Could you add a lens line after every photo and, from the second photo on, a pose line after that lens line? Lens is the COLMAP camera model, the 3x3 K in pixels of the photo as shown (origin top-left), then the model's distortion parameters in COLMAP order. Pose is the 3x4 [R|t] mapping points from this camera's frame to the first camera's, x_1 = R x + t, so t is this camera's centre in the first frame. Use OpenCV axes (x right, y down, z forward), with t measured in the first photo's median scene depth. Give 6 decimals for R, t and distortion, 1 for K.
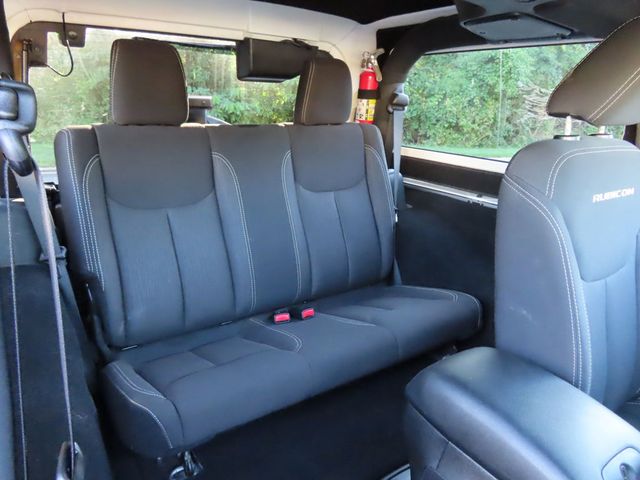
lens RADIAL K [[458.4, 0, 320.2], [0, 458.4, 240.5], [0, 0, 1]] dist [-0.012054, 0.006088]
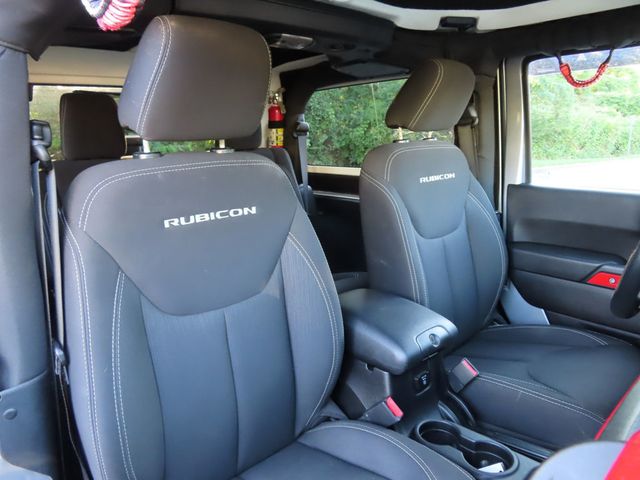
lens RADIAL K [[458.4, 0, 320.3], [0, 458.4, 237.4], [0, 0, 1]] dist [-0.012054, 0.006088]
pose [[0.987896, -0.096496, 0.121453, 0.042687], [0.105755, 0.991765, -0.072242, 0.079506], [-0.113482, 0.084211, 0.989965, -0.196862]]
